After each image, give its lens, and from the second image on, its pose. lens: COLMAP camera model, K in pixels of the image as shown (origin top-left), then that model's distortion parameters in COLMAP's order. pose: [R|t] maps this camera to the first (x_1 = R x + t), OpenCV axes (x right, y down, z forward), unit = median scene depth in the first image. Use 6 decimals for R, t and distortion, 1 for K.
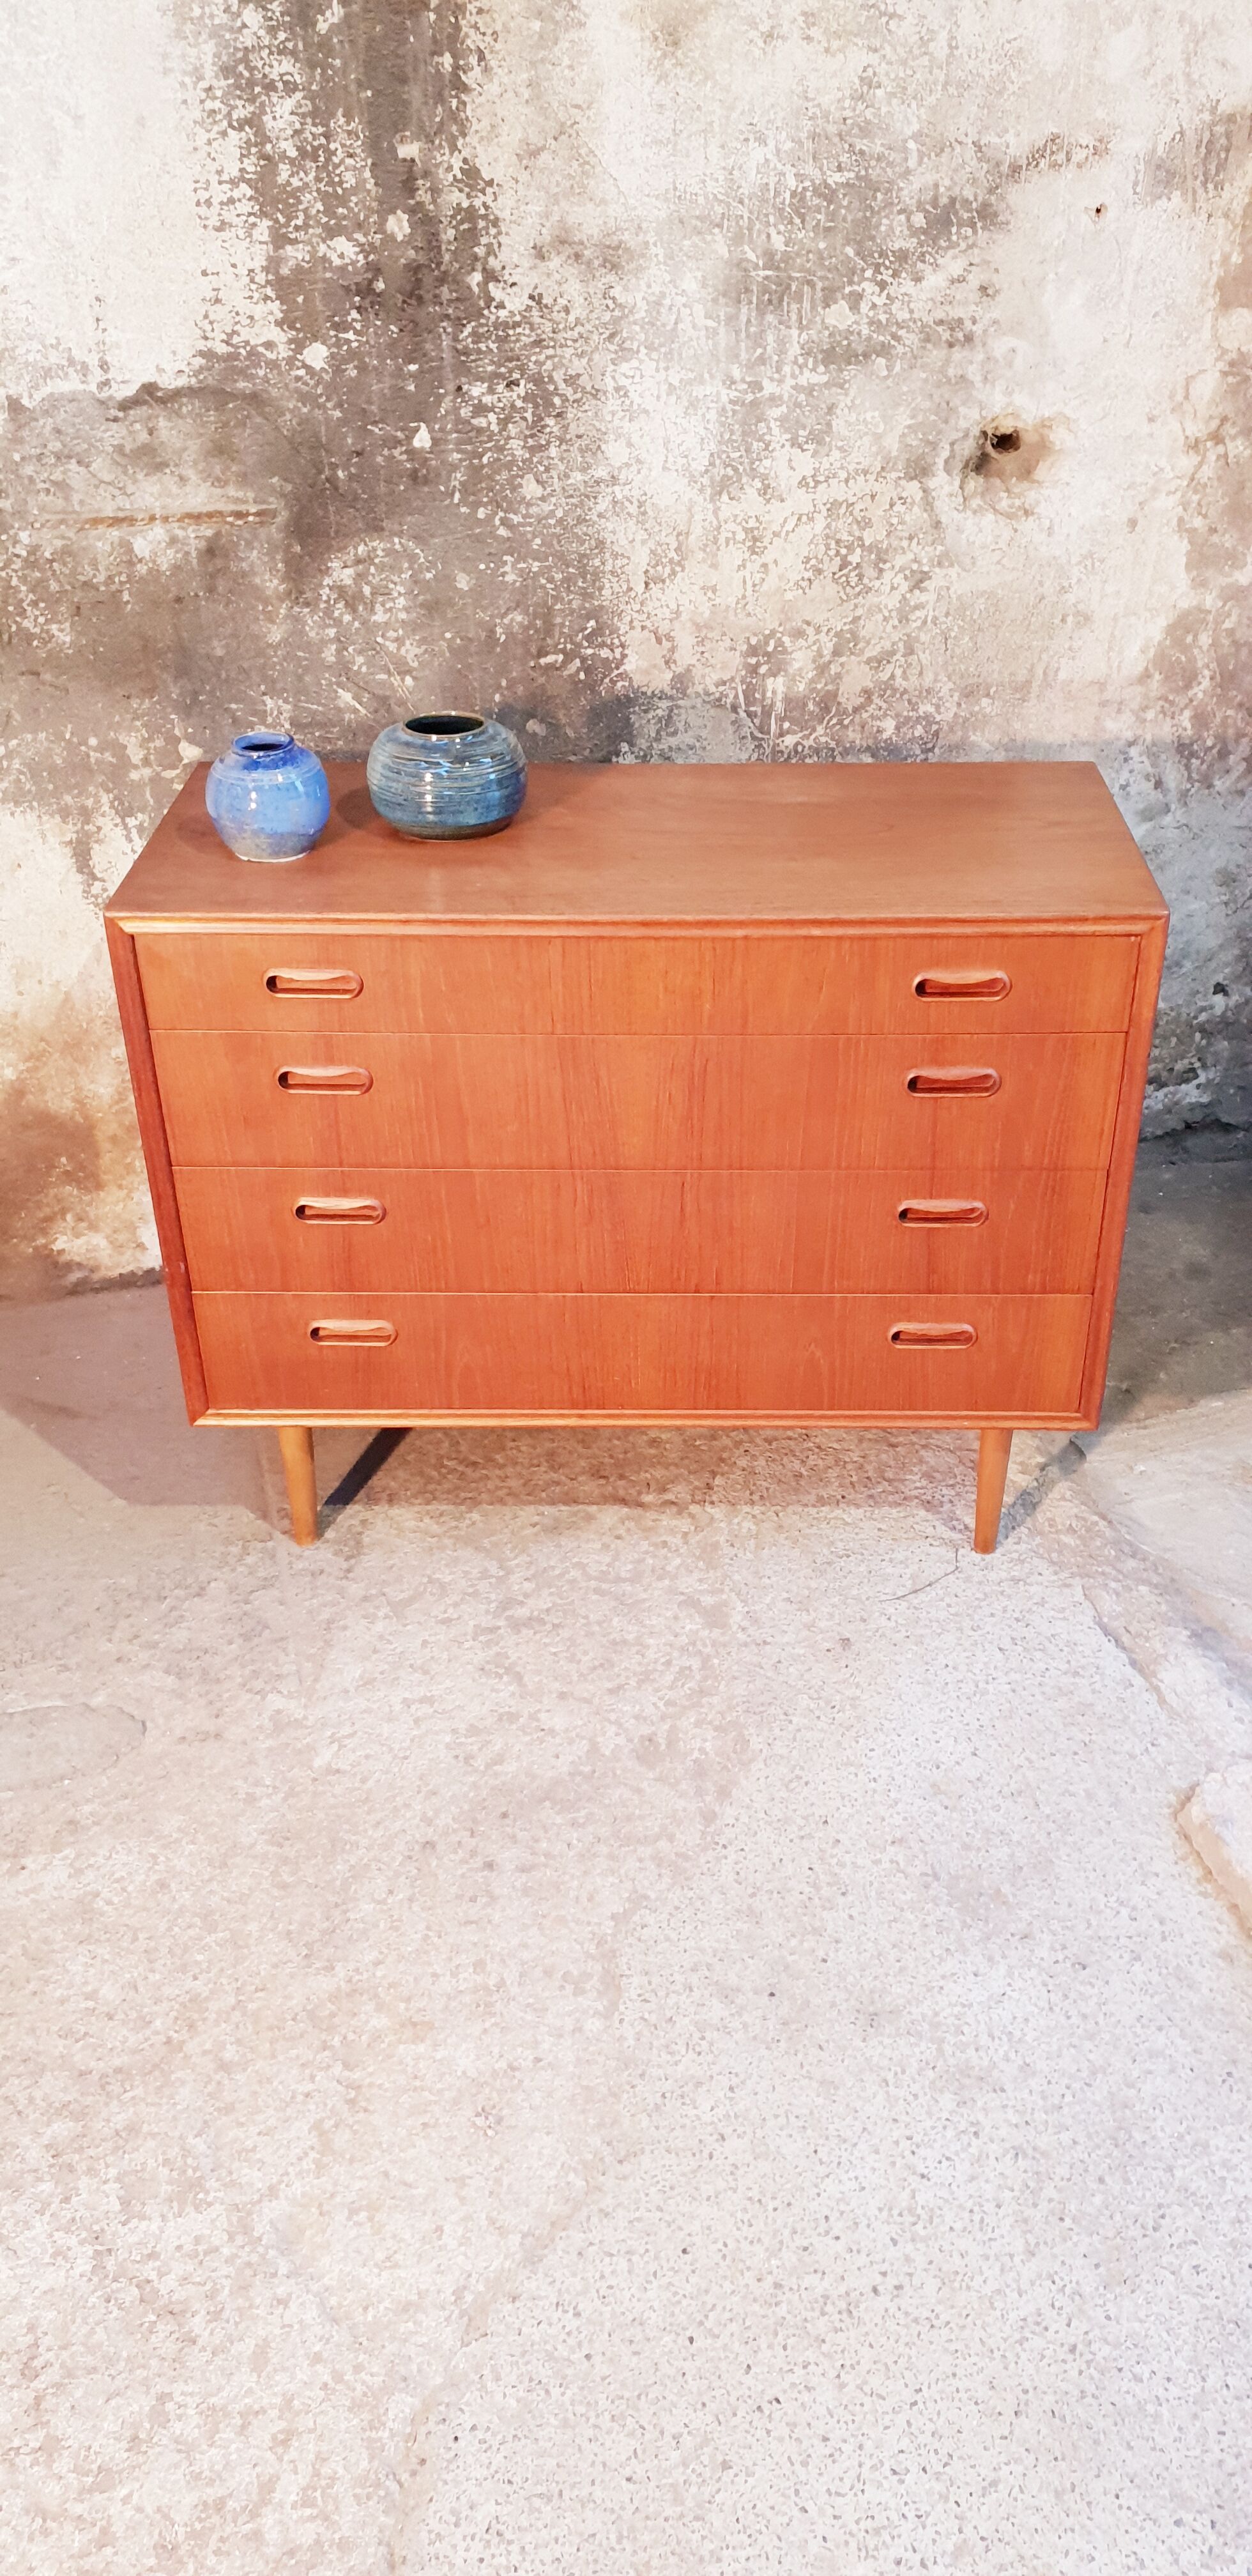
lens RADIAL K [[2028.9, 0, 679.7], [0, 2028.9, 1286.6], [0, 0, 1]] dist [-0.009089, 0.032275]
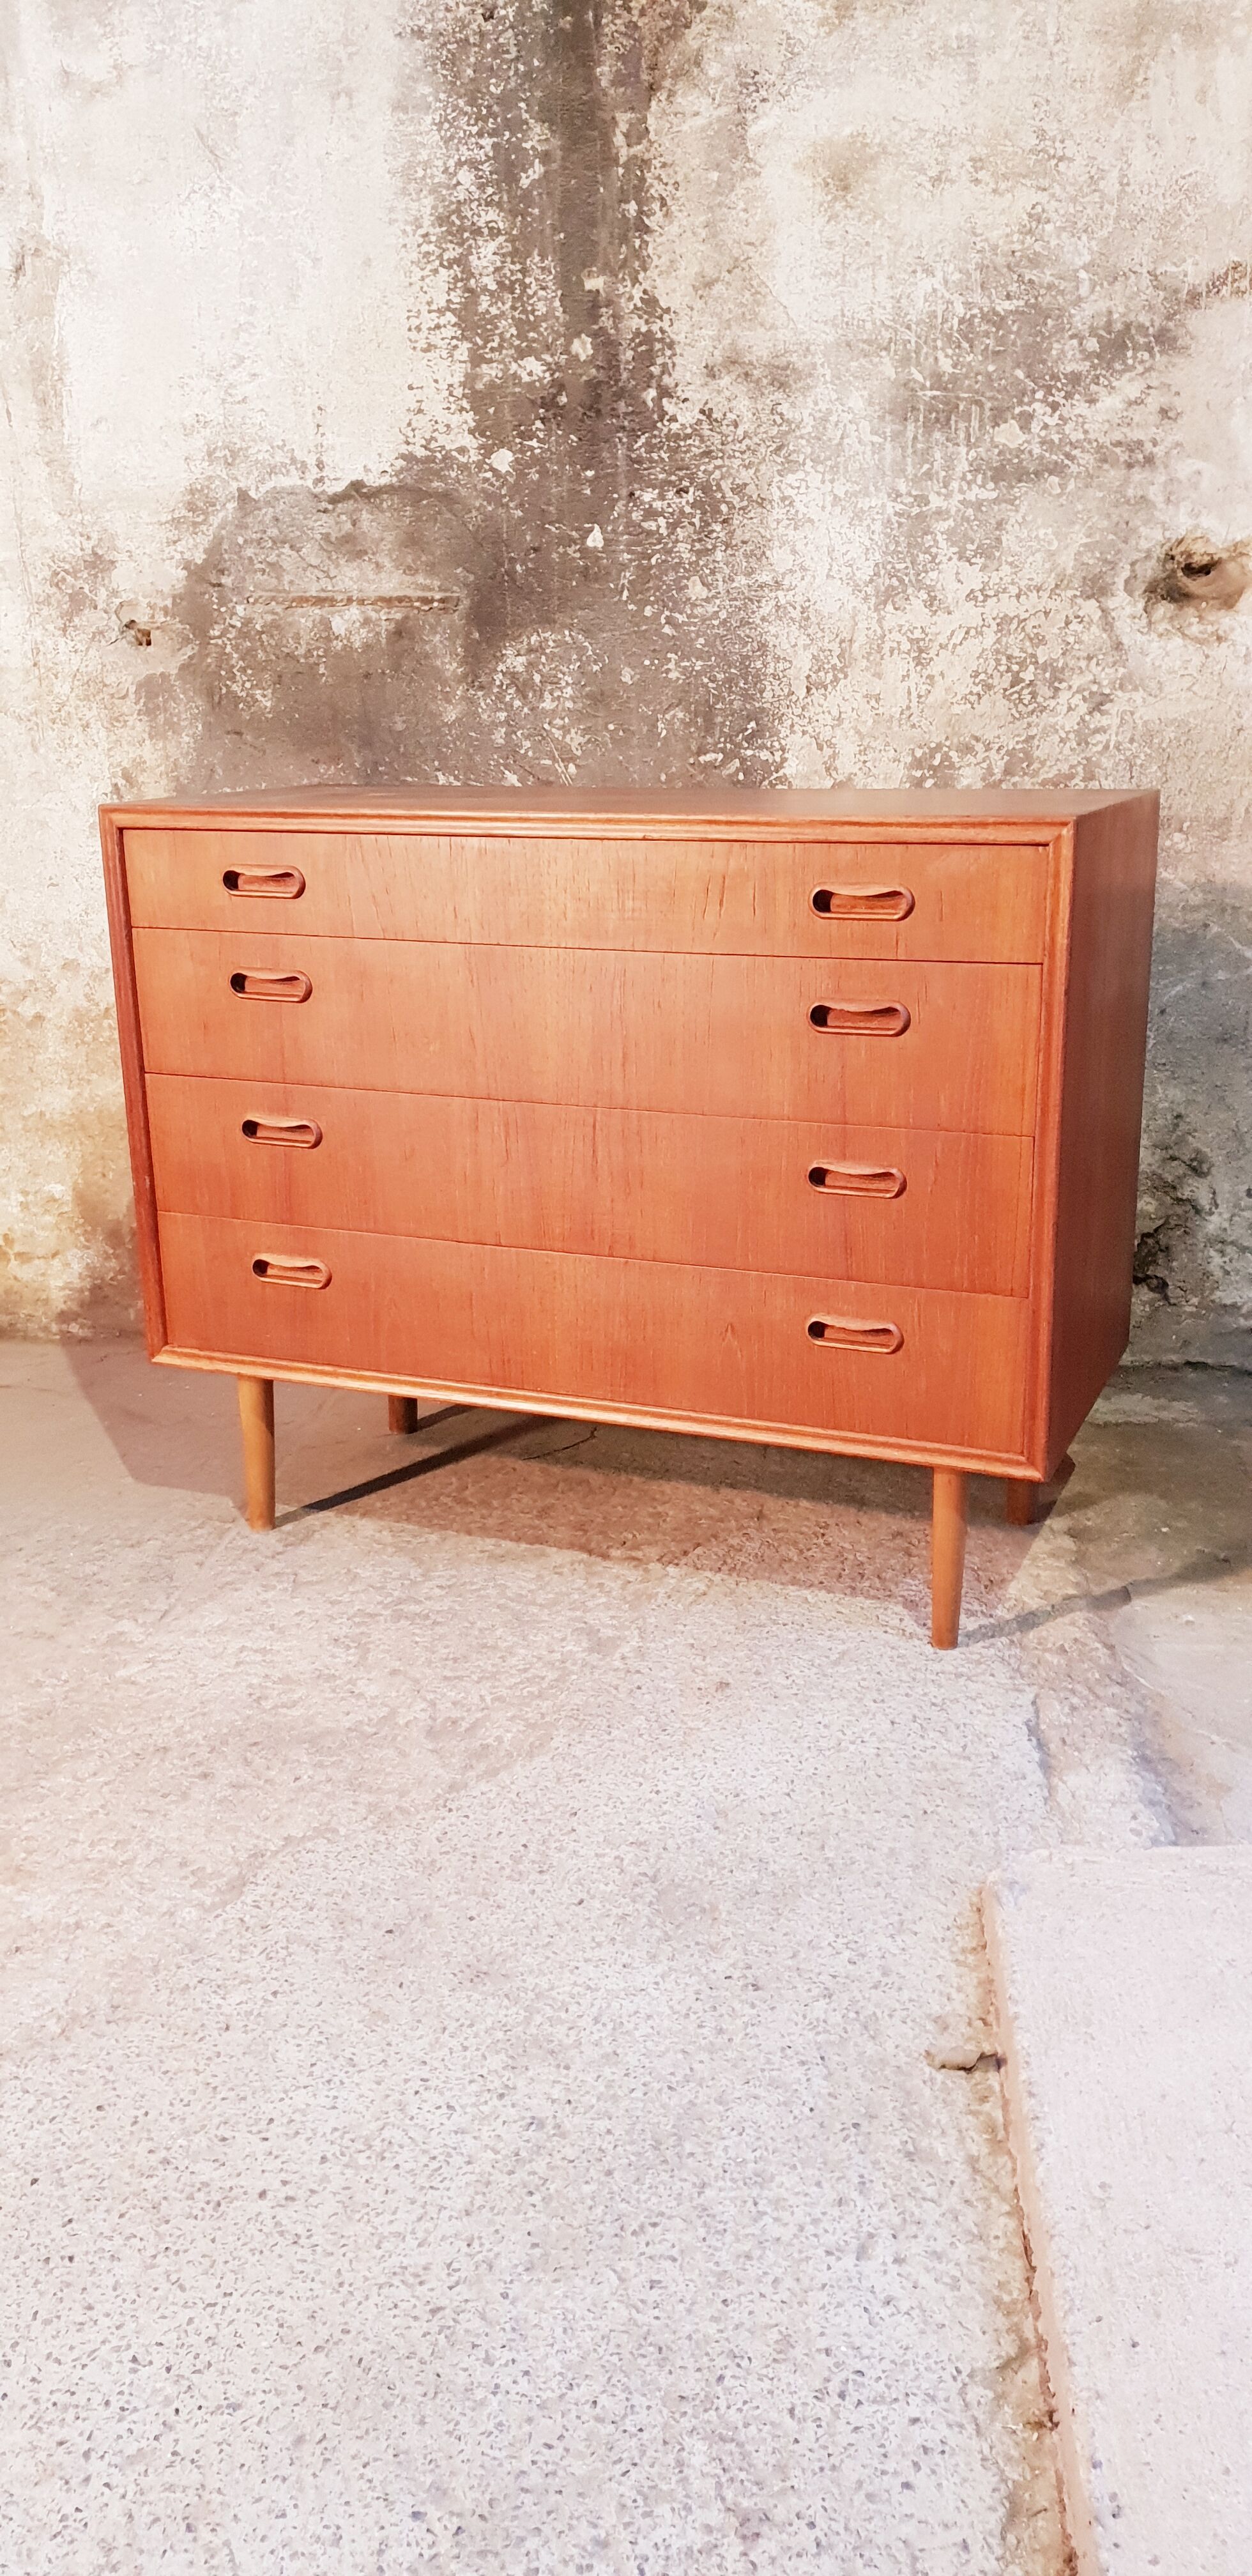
lens RADIAL K [[2028.9, 0, 686.3], [0, 2028.9, 1291.8], [0, 0, 1]] dist [-0.009089, 0.032275]
pose [[0.931976, 0.095606, -0.349686, 0.324443], [-0.189073, 0.951204, -0.243849, 0.210832], [0.309309, 0.293377, 0.904576, 0.152095]]
